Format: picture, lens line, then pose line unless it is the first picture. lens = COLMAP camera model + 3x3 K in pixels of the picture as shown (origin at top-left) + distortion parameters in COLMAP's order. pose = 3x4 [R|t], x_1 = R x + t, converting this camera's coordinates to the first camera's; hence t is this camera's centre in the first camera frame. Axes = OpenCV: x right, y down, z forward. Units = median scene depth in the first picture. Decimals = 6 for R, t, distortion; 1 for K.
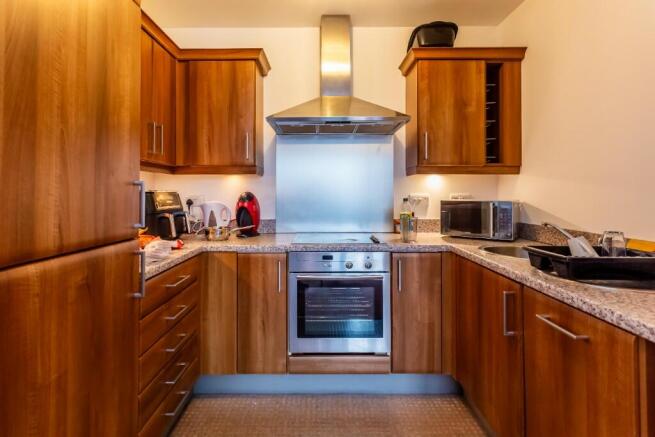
lens RADIAL K [[325.5, 0, 317.8], [0, 325.5, 189.3], [0, 0, 1]] dist [0.003432, 0.000666]
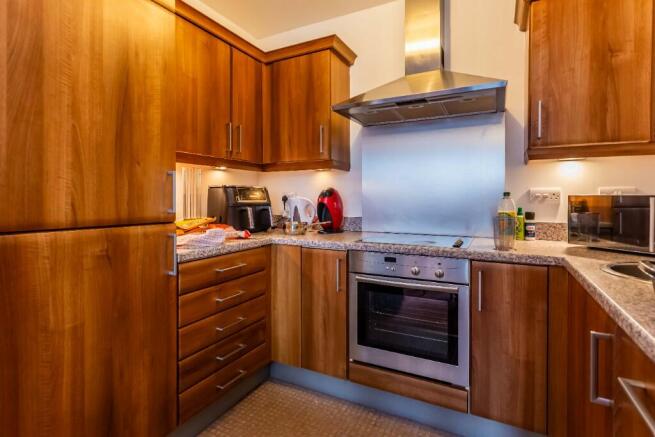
lens RADIAL K [[325.5, 0, 324.9], [0, 325.5, 201.9], [0, 0, 1]] dist [0.003432, 0.000666]
pose [[0.892612, 0.006785, -0.450774, 0.263429], [0.003633, 0.999746, 0.022242, 0.035419], [0.450811, -0.021491, 0.892361, 0.150703]]
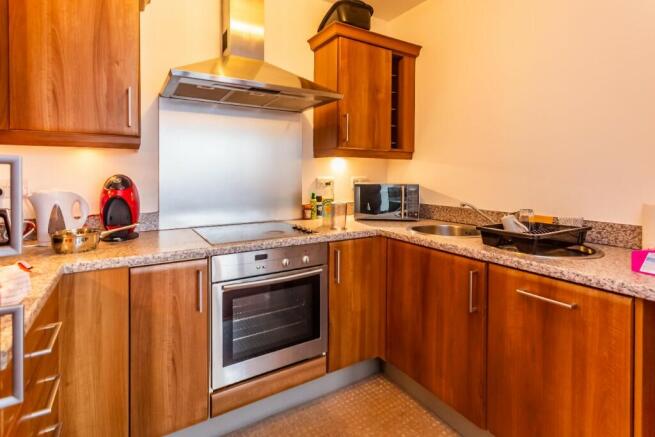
lens RADIAL K [[325.5, 0, 325.2], [0, 325.5, 178.6], [0, 0, 1]] dist [0.003432, 0.000666]
pose [[0.852180, -0.003346, 0.523238, -0.255154], [-0.010052, 0.999690, 0.022764, -0.004202], [-0.523152, -0.024659, 0.851883, 0.235347]]
